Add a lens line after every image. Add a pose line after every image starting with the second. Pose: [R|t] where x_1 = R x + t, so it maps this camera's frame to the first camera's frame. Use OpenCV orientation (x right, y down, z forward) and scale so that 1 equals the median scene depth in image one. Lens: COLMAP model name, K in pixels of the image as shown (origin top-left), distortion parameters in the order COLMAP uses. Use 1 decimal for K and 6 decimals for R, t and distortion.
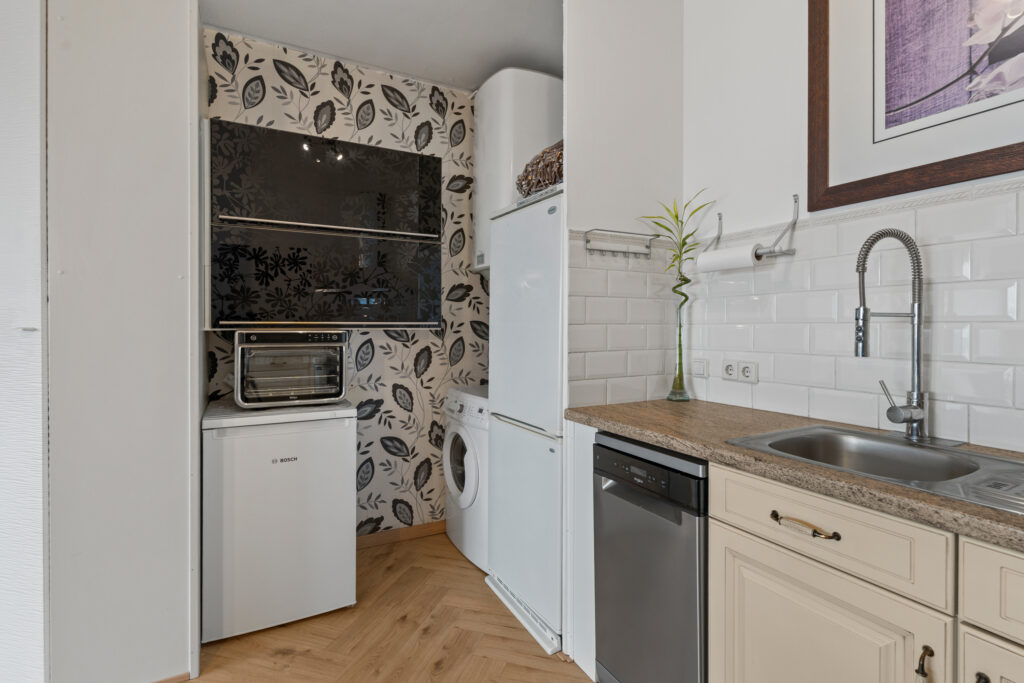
lens RADIAL K [[492.0, 0, 517.0], [0, 492.0, 326.8], [0, 0, 1]] dist [0.002274, -0.001506]
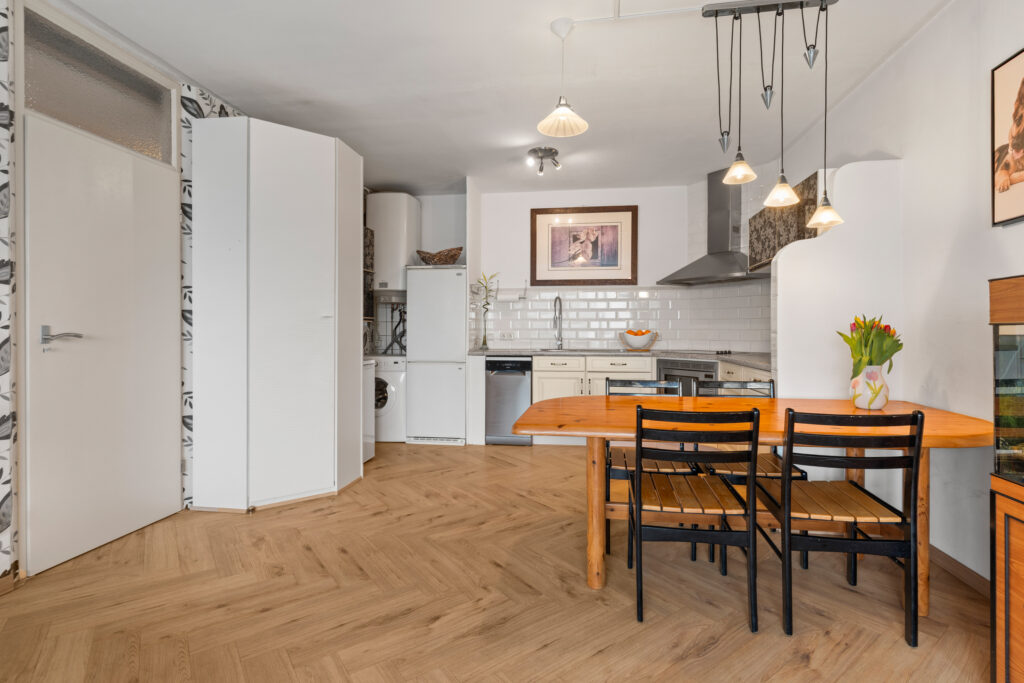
lens RADIAL K [[492.0, 0, 515.4], [0, 492.0, 331.0], [0, 0, 1]] dist [0.002274, -0.001506]
pose [[0.606133, -0.001550, 0.795362, -2.127859], [0.002064, 0.999998, 0.000376, 0.067010], [-0.795360, 0.001414, 0.606135, -0.925855]]
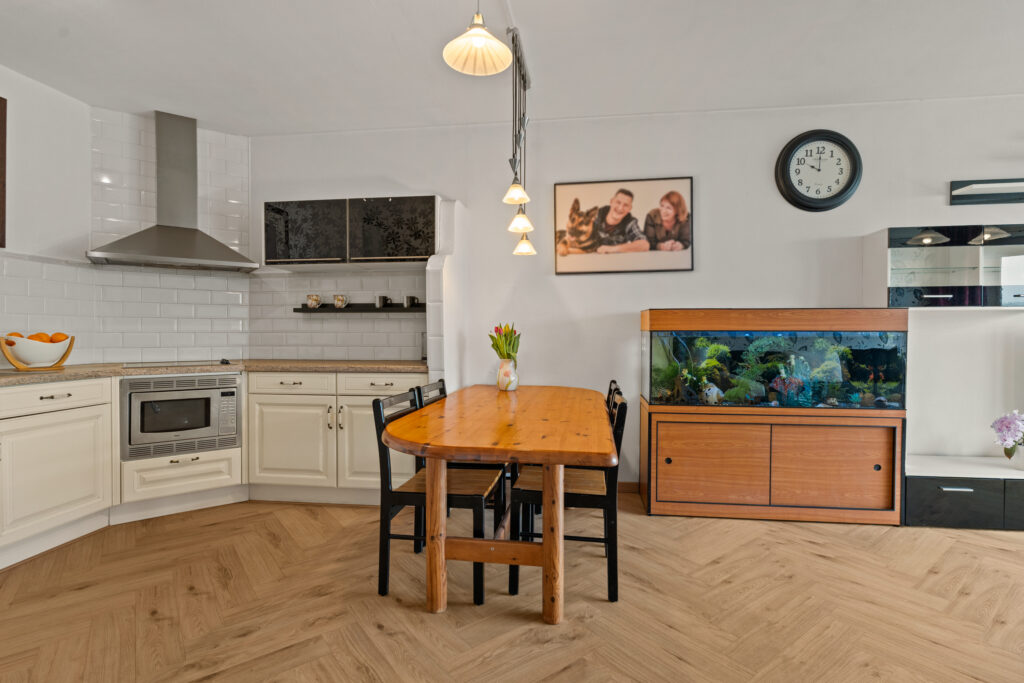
lens RADIAL K [[492.0, 0, 520.0], [0, 492.0, 341.0], [0, 0, 1]] dist [0.002274, -0.001506]
pose [[-0.808355, -0.014773, 0.588510, -1.556046], [-0.001547, 0.999735, 0.022971, 0.050403], [-0.588693, 0.017659, -0.808164, 0.746526]]
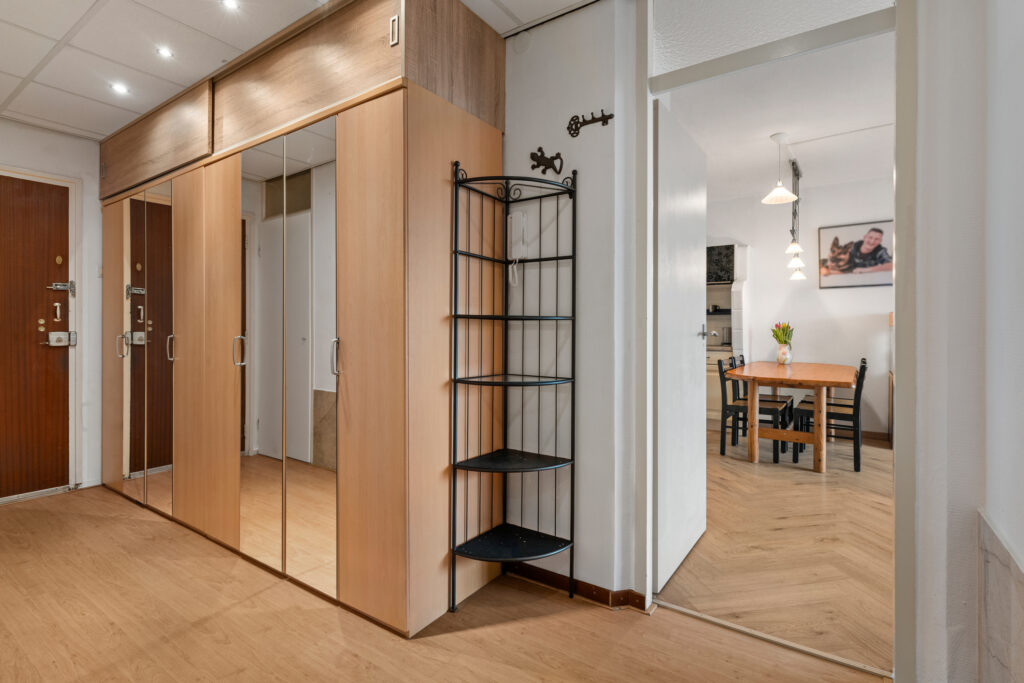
lens RADIAL K [[492.0, 0, 519.8], [0, 492.0, 327.3], [0, 0, 1]] dist [0.002274, -0.001506]
pose [[-0.455243, -0.003847, 0.890359, -2.396523], [-0.000370, 0.999991, 0.004132, 0.048684], [-0.890367, 0.001552, -0.455240, 2.140558]]
